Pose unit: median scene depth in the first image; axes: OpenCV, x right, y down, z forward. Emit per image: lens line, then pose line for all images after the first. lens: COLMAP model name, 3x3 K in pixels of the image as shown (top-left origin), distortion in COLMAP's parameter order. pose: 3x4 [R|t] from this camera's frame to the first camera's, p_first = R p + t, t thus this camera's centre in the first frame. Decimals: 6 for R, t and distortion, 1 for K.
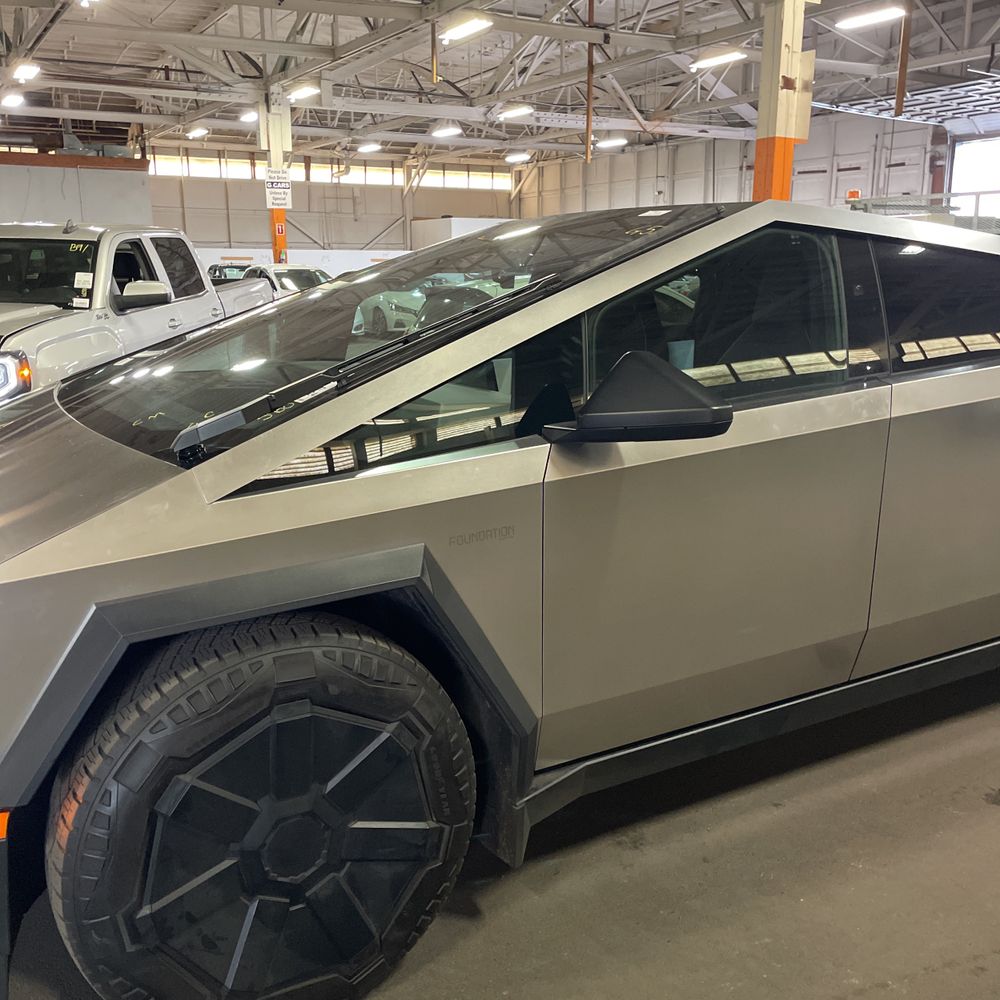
lens RADIAL K [[1029.3, 0, 504.7], [0, 1029.3, 492.2], [0, 0, 1]] dist [0.038714, 0.000000]
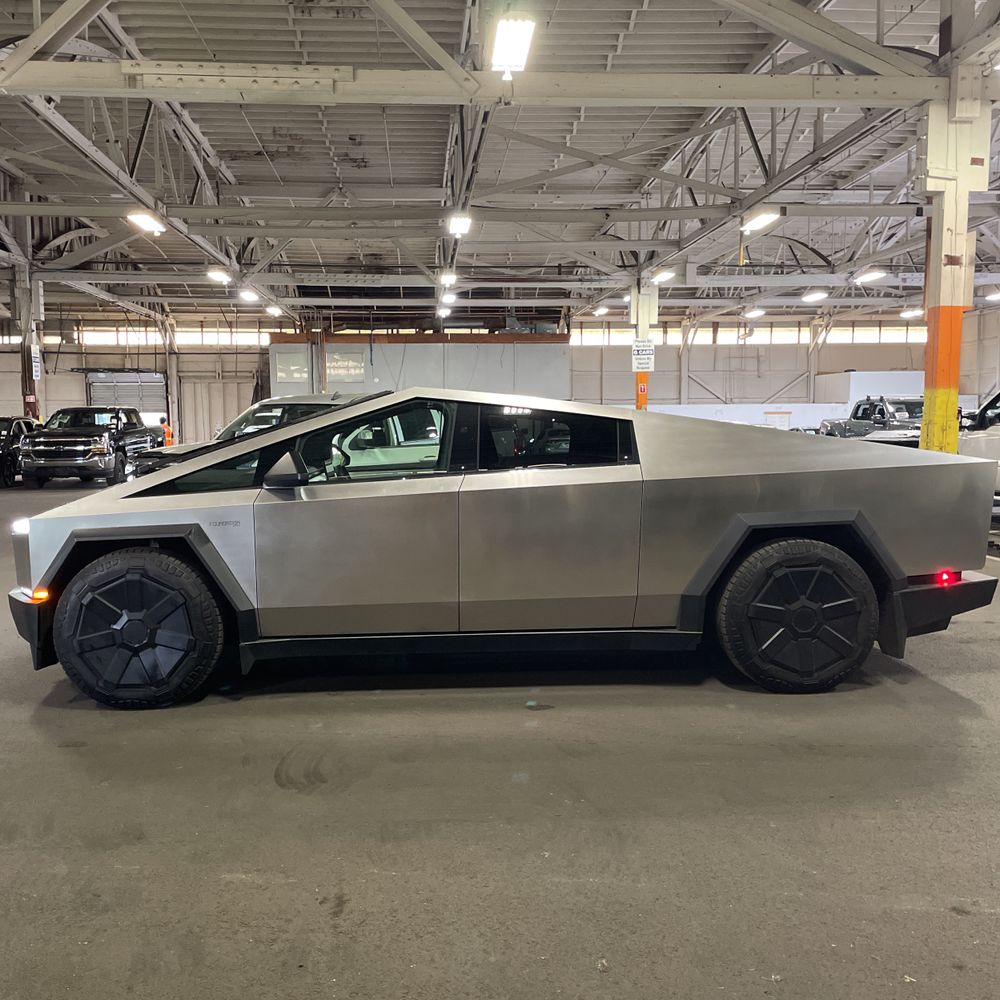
lens RADIAL K [[1029.3, 0, 497.6], [0, 1029.3, 501.0], [0, 0, 1]] dist [0.038714, 0.000000]
pose [[0.894766, 0.030760, -0.445475, 1.584510], [-0.090988, 0.989254, -0.114449, 0.198529], [0.437167, 0.142938, 0.887949, -0.884838]]
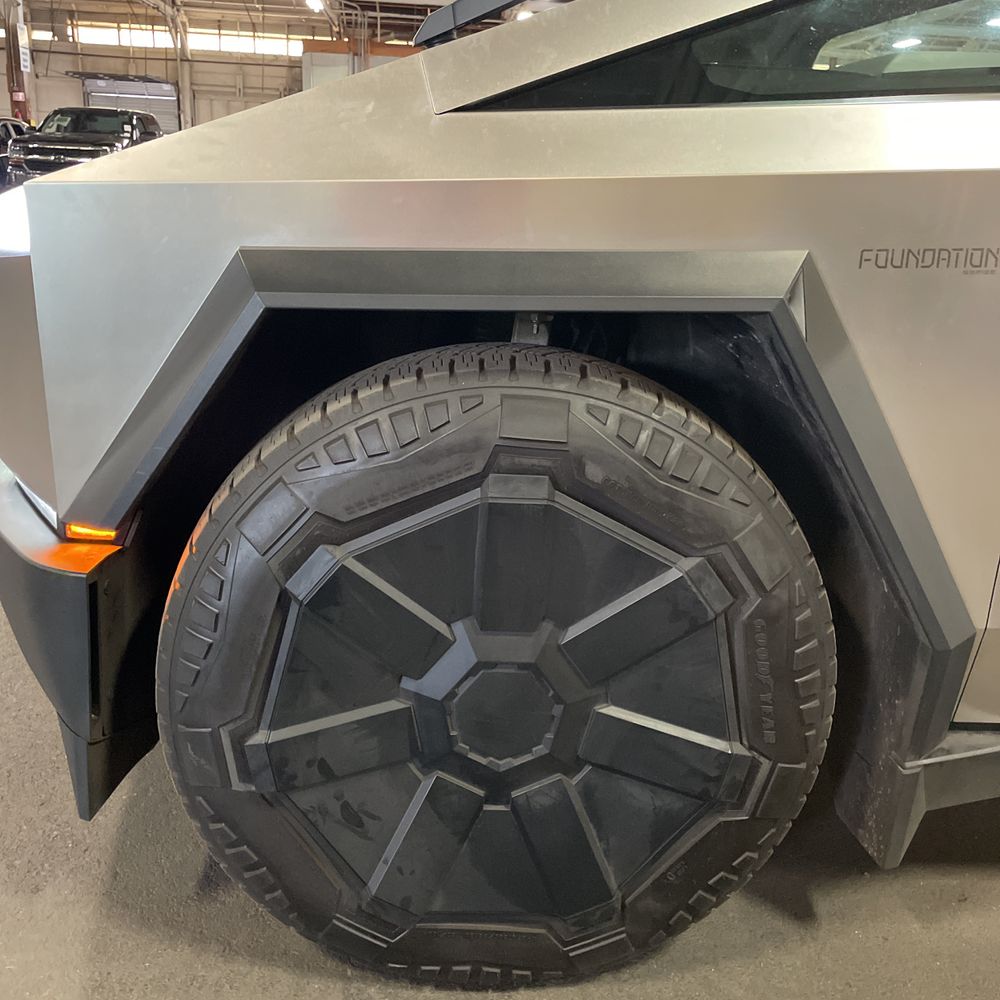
lens RADIAL K [[1029.3, 0, 484.3], [0, 1029.3, 486.0], [0, 0, 1]] dist [0.038714, 0.000000]
pose [[0.884244, 0.176316, -0.432465, 0.027166], [-0.149048, 0.984113, 0.096471, 0.130171], [0.442603, -0.020845, 0.896475, 0.385821]]
